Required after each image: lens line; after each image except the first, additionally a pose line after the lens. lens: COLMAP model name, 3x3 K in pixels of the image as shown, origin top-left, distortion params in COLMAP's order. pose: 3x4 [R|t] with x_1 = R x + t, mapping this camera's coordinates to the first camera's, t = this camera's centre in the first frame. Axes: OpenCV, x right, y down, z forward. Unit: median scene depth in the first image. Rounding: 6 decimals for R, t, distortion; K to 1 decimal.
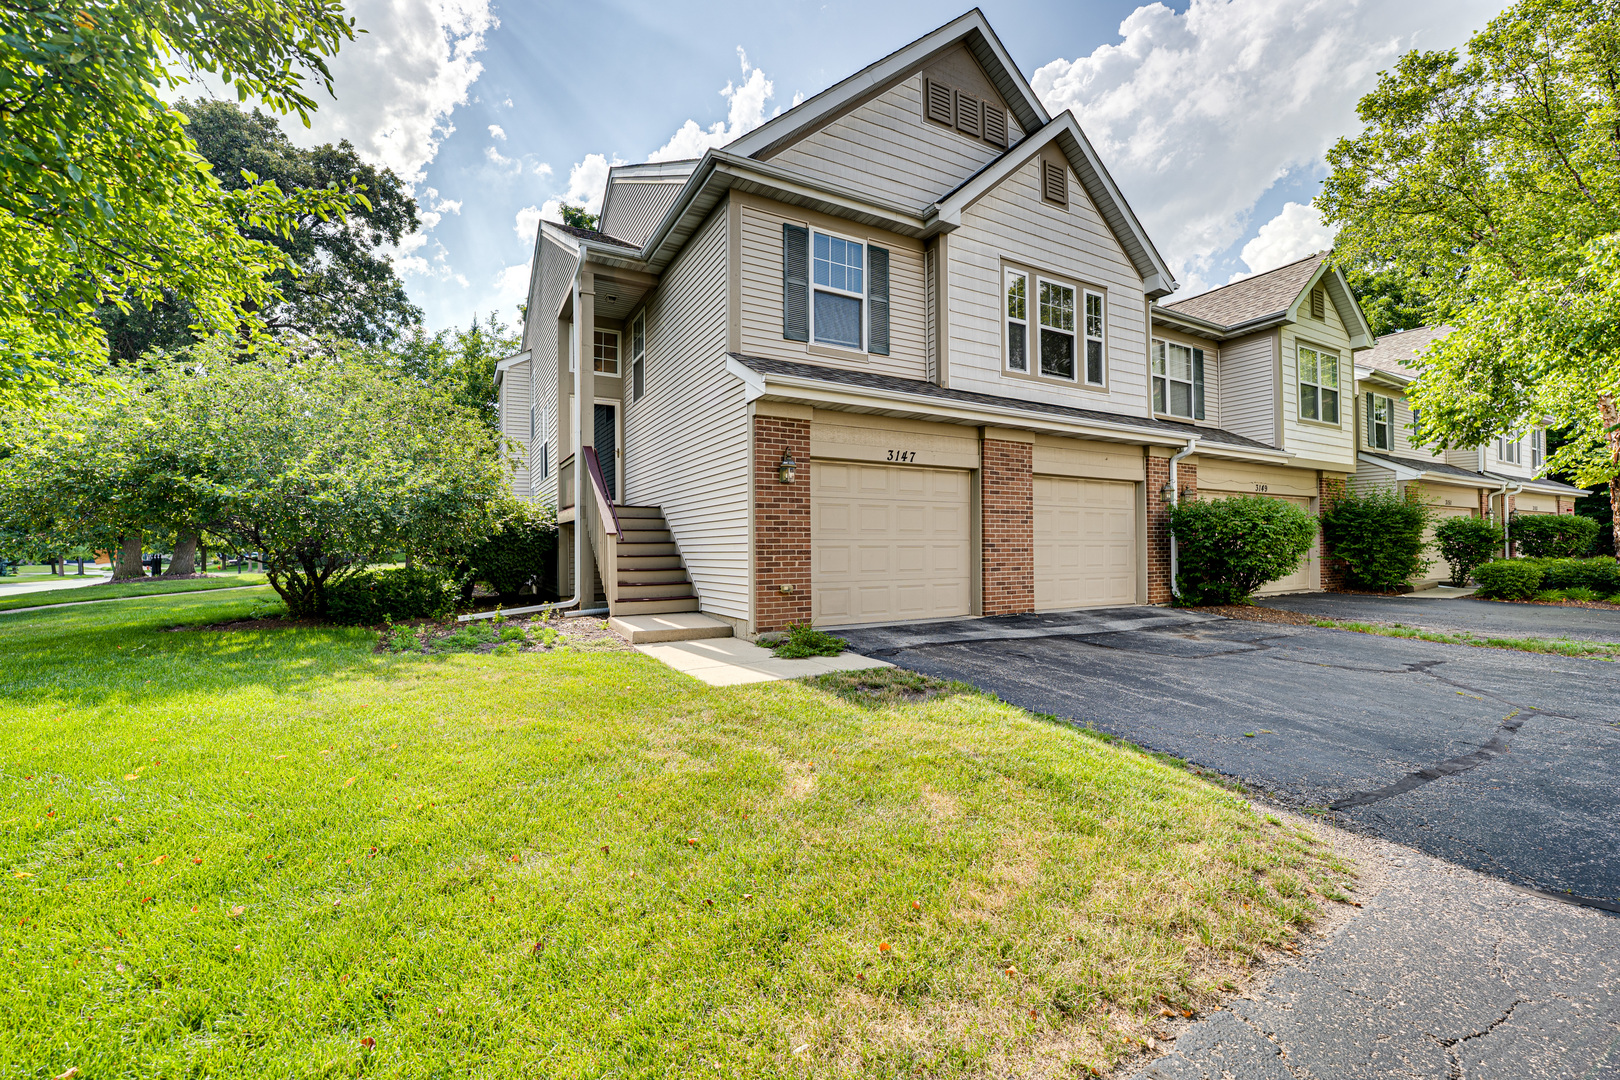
lens RADIAL K [[670.8, 0, 810.2], [0, 670.8, 532.9], [0, 0, 1]] dist [-0.021991, 0.000037]
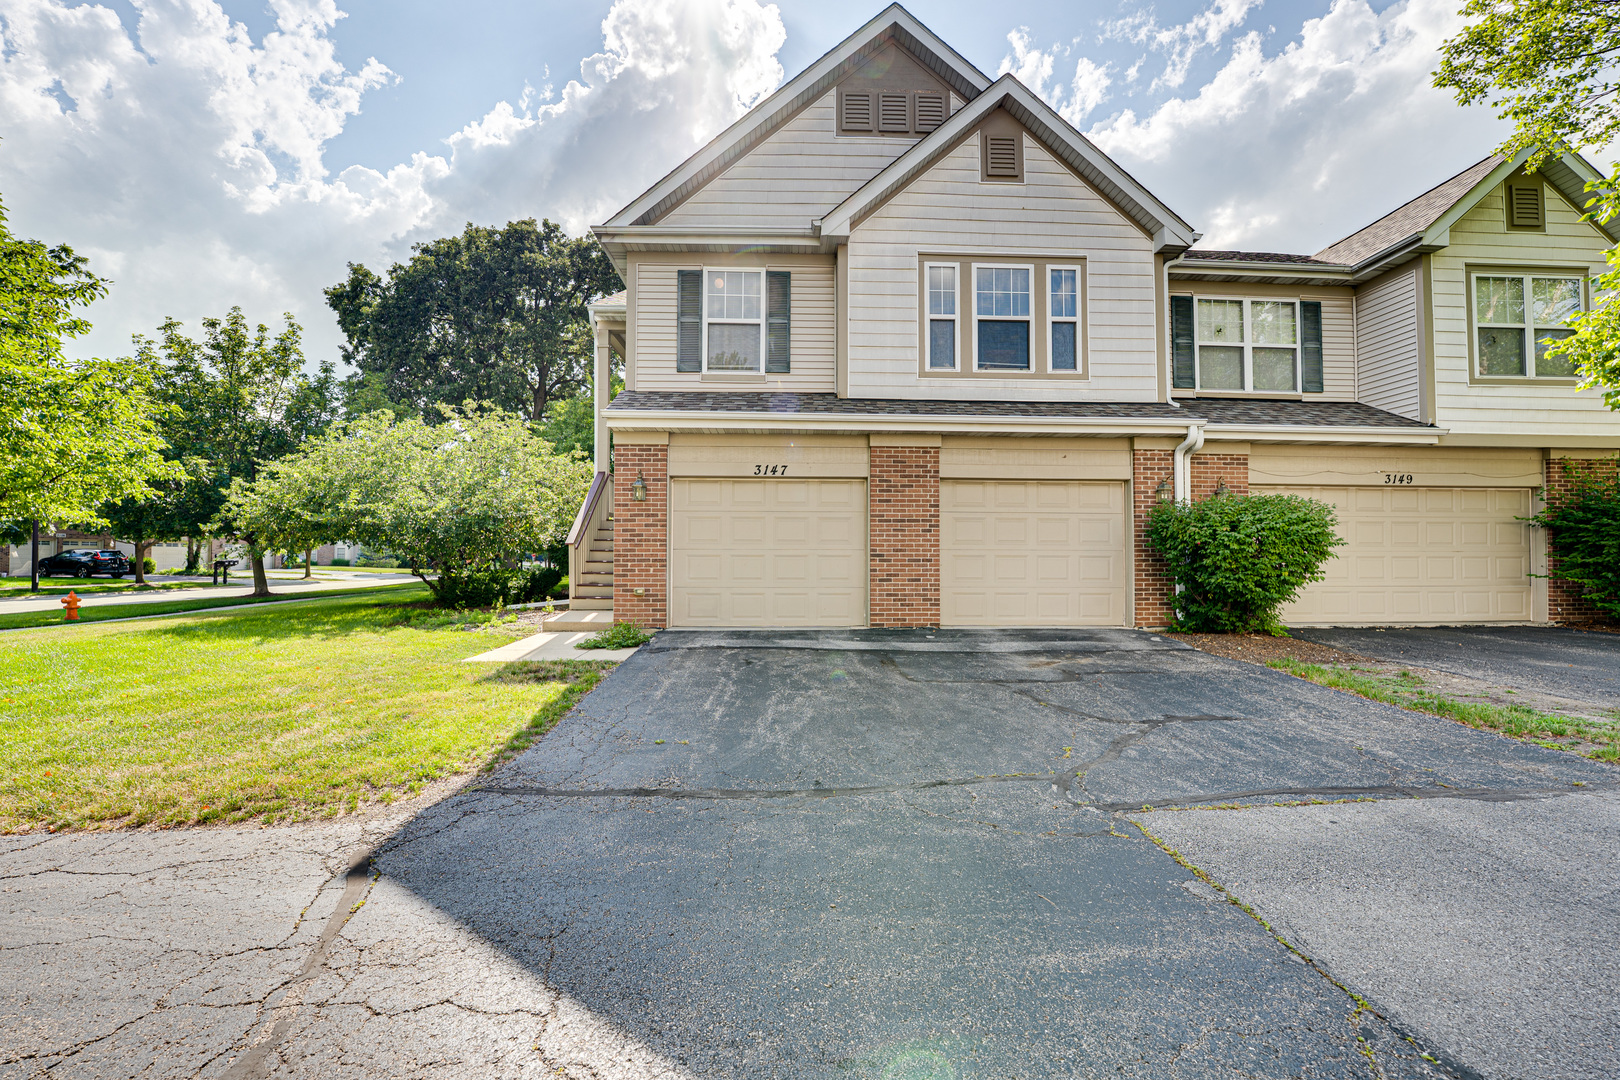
lens RADIAL K [[676.0, 0, 808.3], [0, 676.0, 537.3], [0, 0, 1]] dist [-0.032622, 0.007089]
pose [[0.889037, -0.004430, -0.457814, 0.599679], [0.003739, 0.999990, -0.002417, -0.005427], [0.457820, 0.000437, 0.889045, 0.075276]]
